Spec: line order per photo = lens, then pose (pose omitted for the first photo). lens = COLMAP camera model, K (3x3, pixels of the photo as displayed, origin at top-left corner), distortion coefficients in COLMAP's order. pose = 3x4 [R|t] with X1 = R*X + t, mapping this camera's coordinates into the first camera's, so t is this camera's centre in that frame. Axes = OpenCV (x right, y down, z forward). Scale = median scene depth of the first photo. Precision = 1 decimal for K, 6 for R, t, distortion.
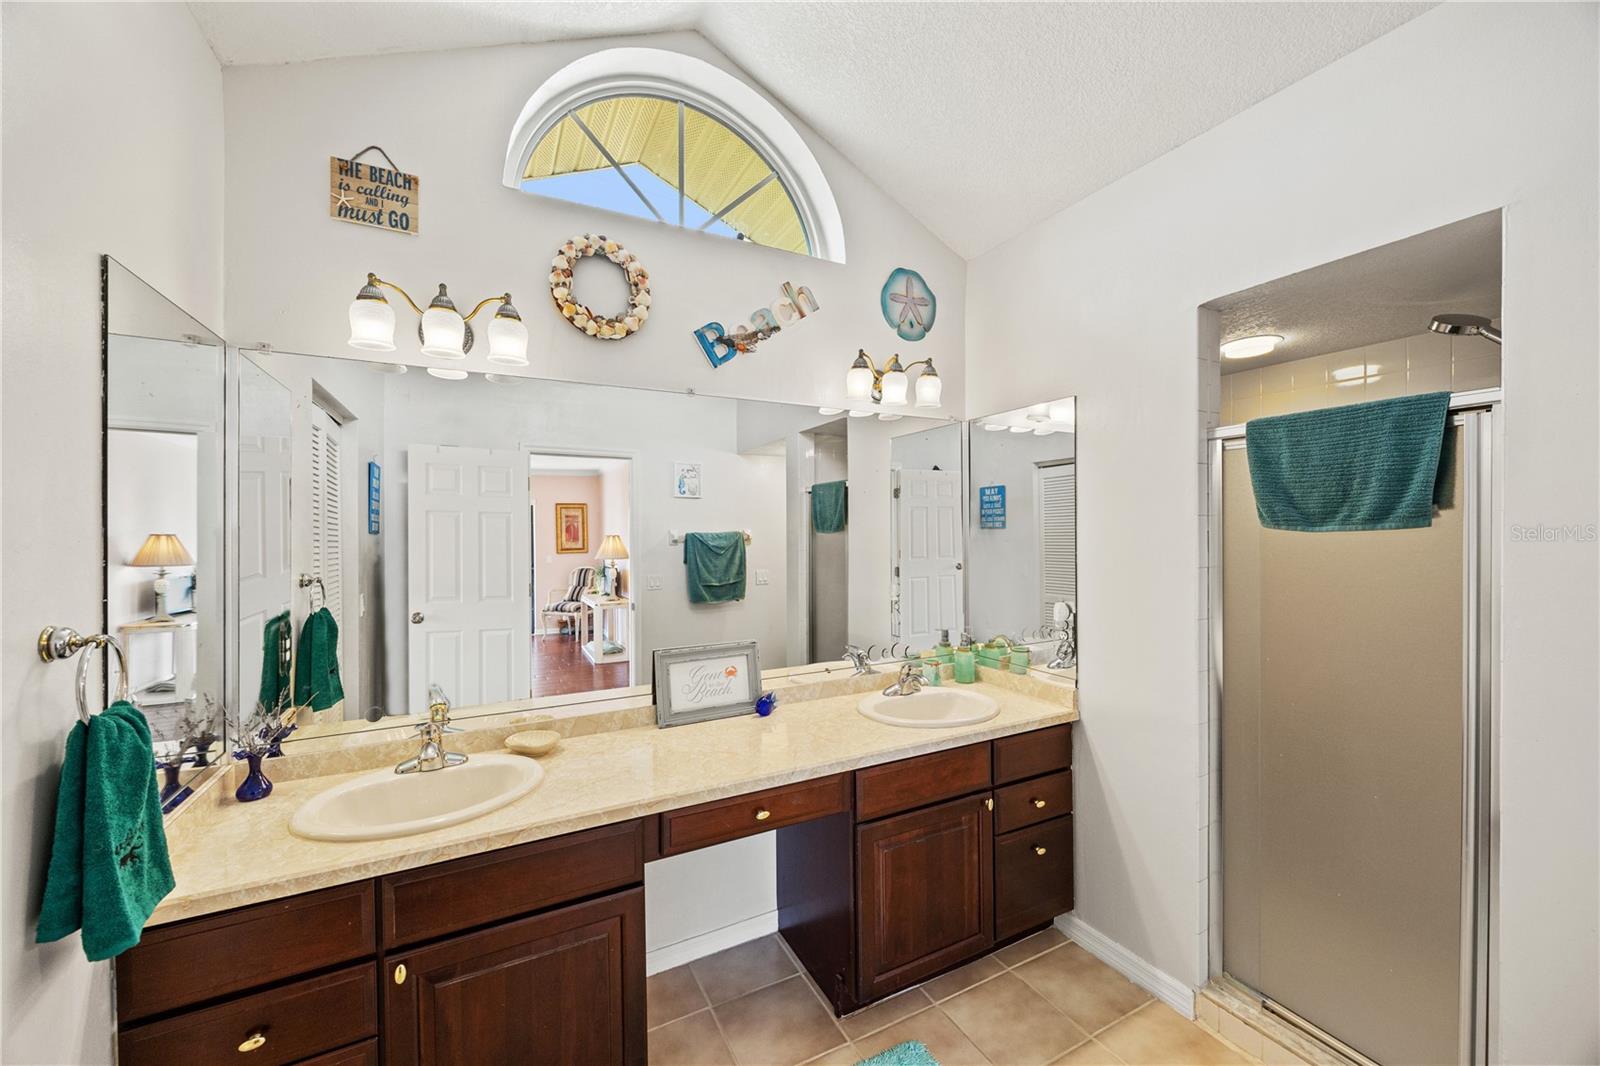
lens RADIAL K [[613.0, 0, 804.4], [0, 613.0, 540.9], [0, 0, 1]] dist [0.000121, 0.000283]
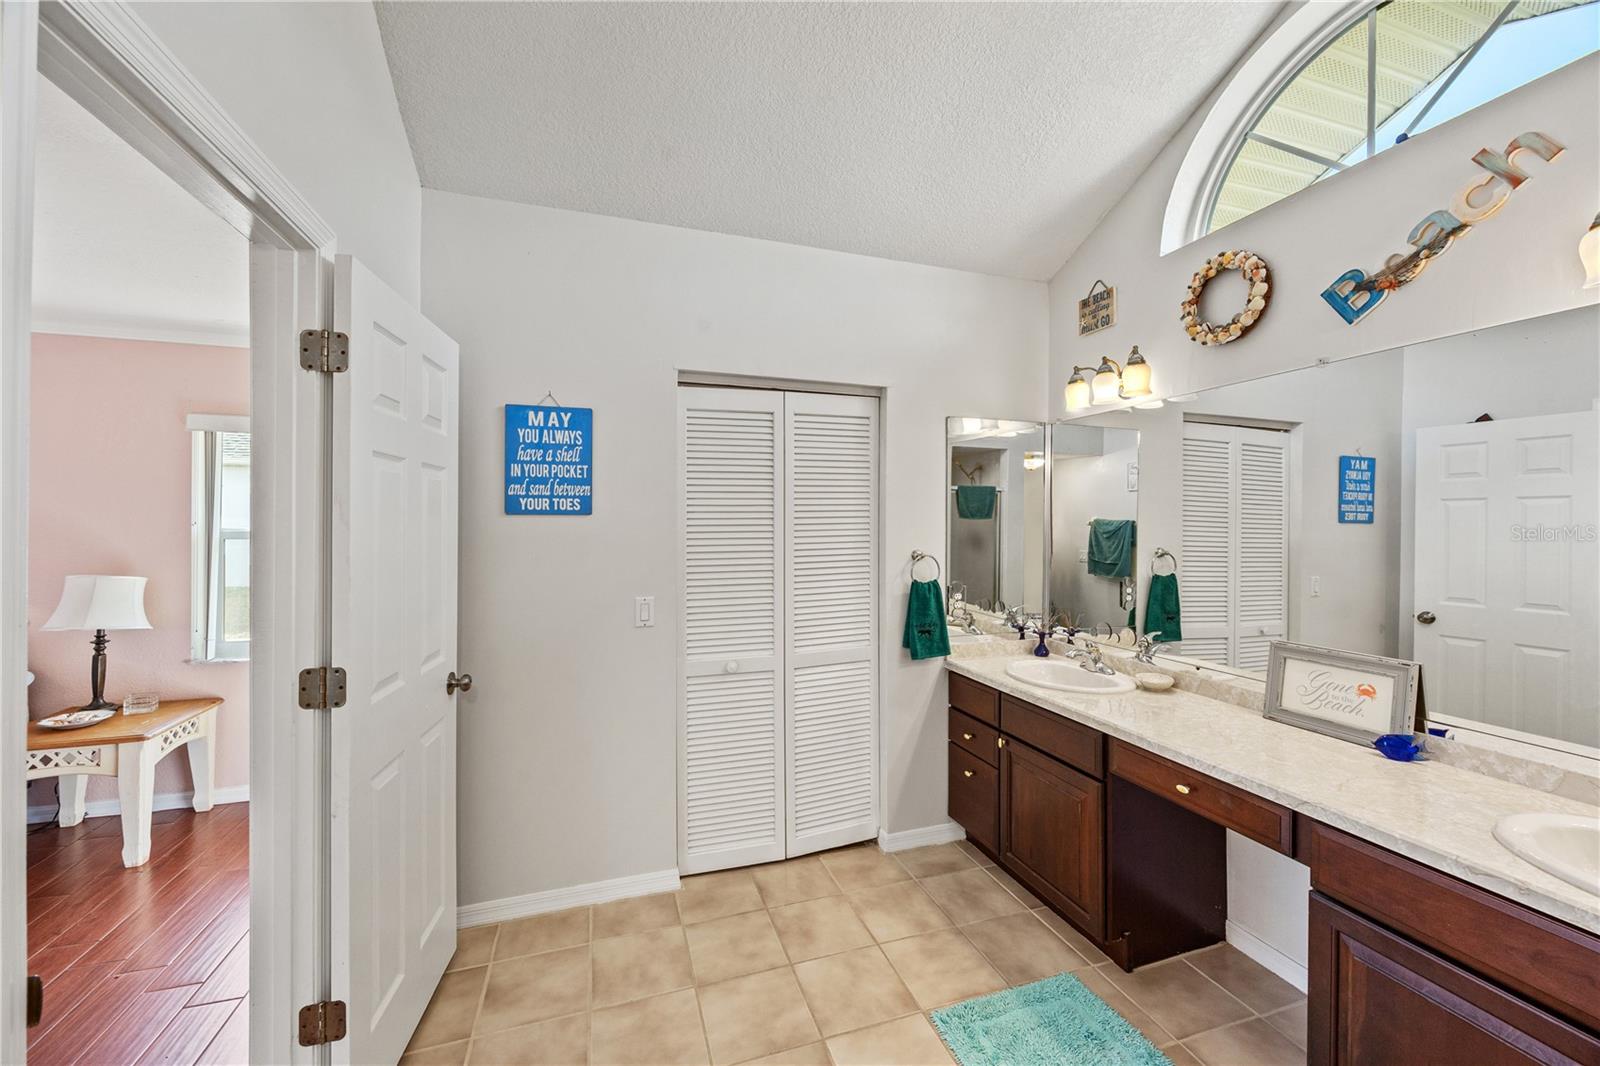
lens RADIAL K [[613.0, 0, 798.6], [0, 613.0, 523.8], [0, 0, 1]] dist [0.000121, 0.000283]
pose [[-0.166360, 0.006304, -0.986045, 0.896359], [-0.015019, 0.999847, 0.008926, -0.003931], [0.985951, 0.016294, -0.166240, 0.435343]]
